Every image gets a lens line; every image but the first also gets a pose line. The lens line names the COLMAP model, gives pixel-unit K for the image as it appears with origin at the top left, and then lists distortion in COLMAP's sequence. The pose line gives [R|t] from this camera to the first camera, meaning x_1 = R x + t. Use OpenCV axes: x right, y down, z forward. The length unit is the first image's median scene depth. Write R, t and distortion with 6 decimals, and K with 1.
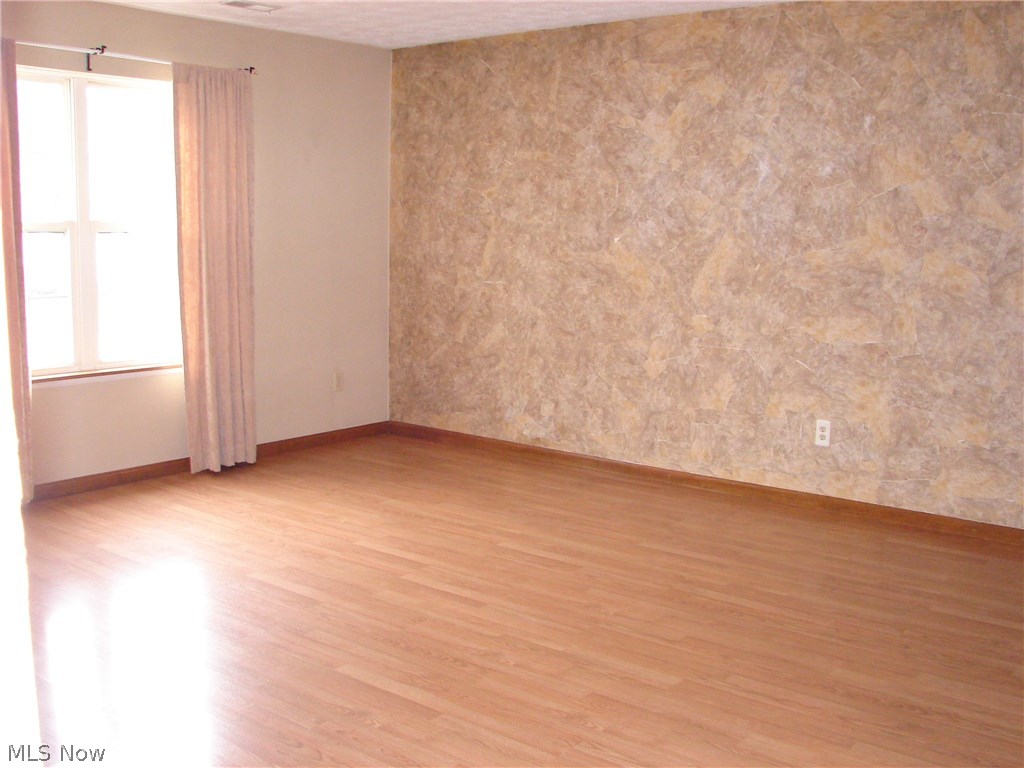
lens RADIAL K [[1066.8, 0, 510.9], [0, 1066.8, 378.3], [0, 0, 1]] dist [-0.121929, 0.000000]
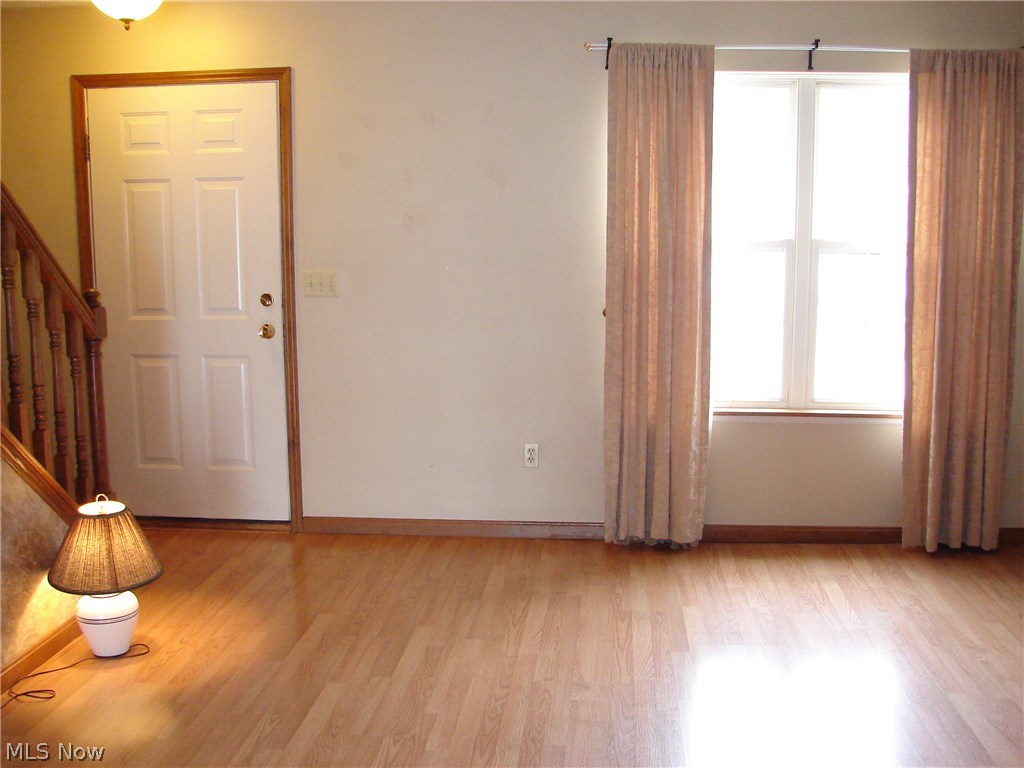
lens RADIAL K [[1066.8, 0, 507.9], [0, 1066.8, 385.3], [0, 0, 1]] dist [-0.121929, 0.000000]
pose [[0.563474, 0.101513, -0.819873, 0.189329], [-0.107862, 0.992967, 0.048814, -0.043816], [0.819062, 0.060927, 0.570460, 0.280566]]
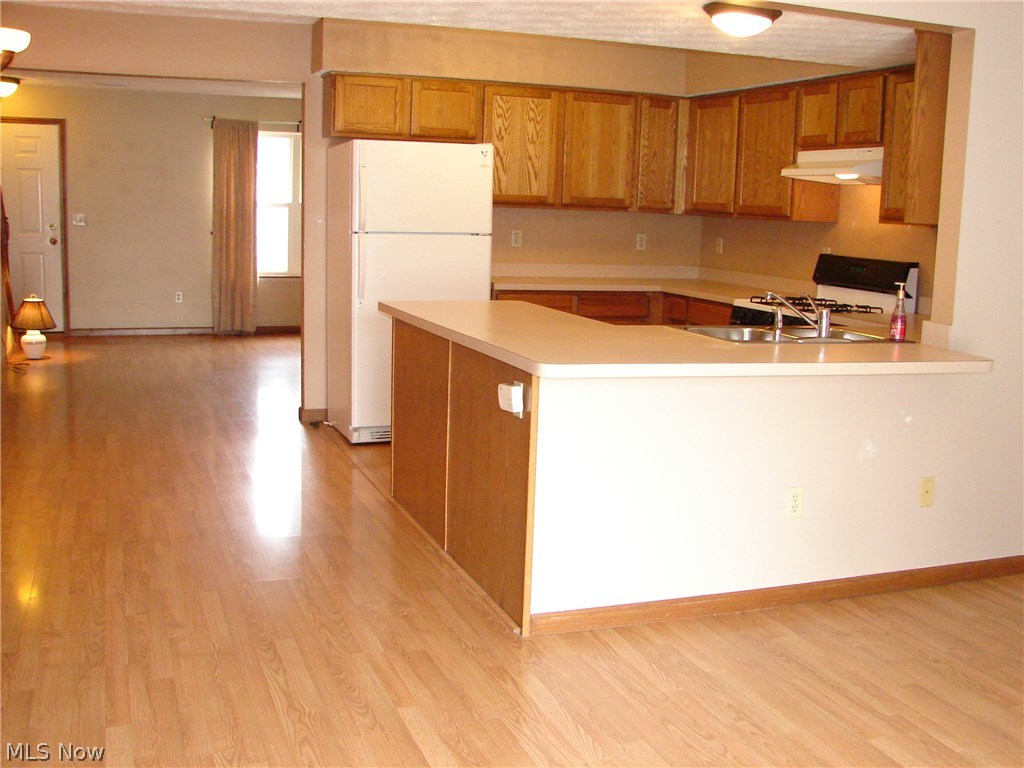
lens RADIAL K [[1066.8, 0, 515.2], [0, 1066.8, 376.1], [0, 0, 1]] dist [-0.121929, 0.000000]
pose [[0.860117, 0.101174, -0.499962, 1.005438], [-0.097958, 0.994651, 0.032758, 0.074320], [0.500602, 0.020800, 0.865427, -0.565412]]
